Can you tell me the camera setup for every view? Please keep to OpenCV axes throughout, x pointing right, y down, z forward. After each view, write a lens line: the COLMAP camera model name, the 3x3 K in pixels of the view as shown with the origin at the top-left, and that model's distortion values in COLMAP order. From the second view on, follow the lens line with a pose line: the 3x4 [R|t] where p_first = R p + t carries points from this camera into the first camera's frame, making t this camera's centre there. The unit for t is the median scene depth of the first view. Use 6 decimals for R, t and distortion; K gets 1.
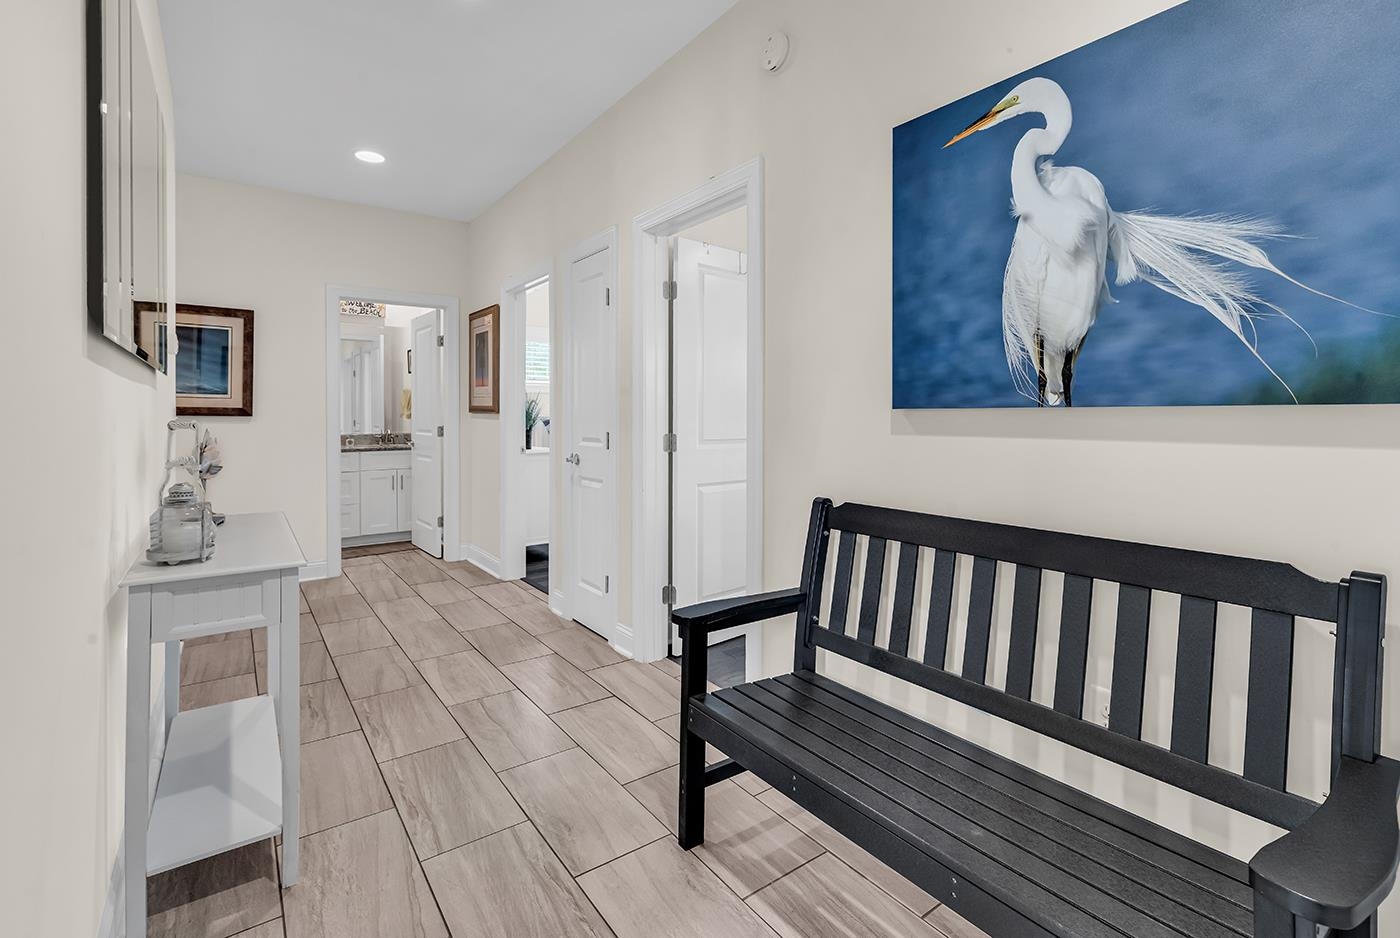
lens RADIAL K [[639.3, 0, 714.4], [0, 639.3, 423.0], [0, 0, 1]] dist [0.000635, -0.001441]
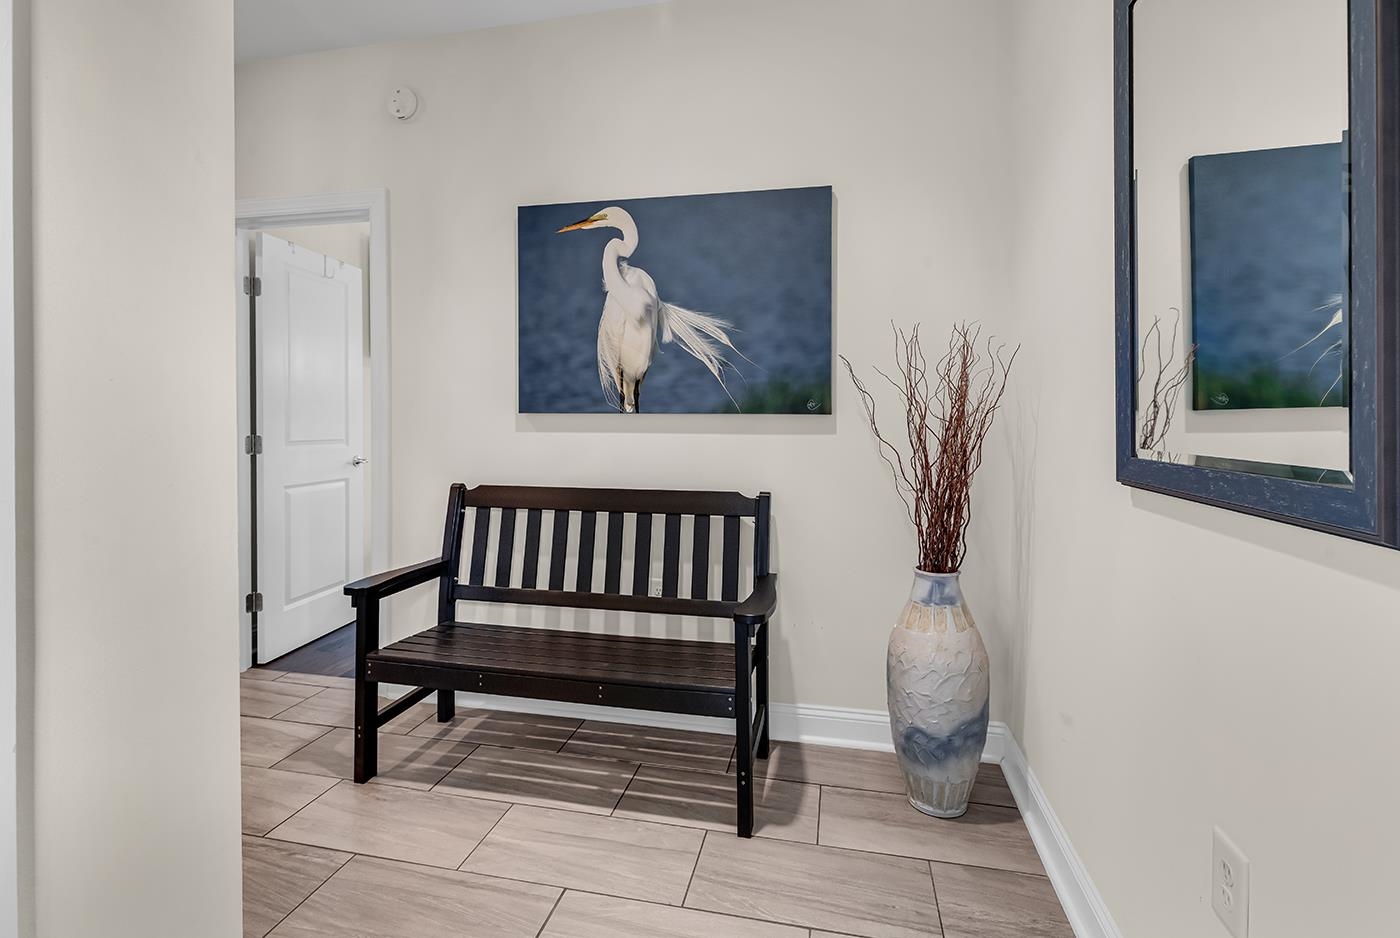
lens RADIAL K [[639.3, 0, 697.4], [0, 639.3, 420.4], [0, 0, 1]] dist [0.000635, -0.001441]
pose [[0.760795, 0.002729, 0.648987, -0.340351], [0.002068, 0.999976, -0.006629, 0.003481], [-0.648989, 0.006385, 0.760771, -0.305294]]
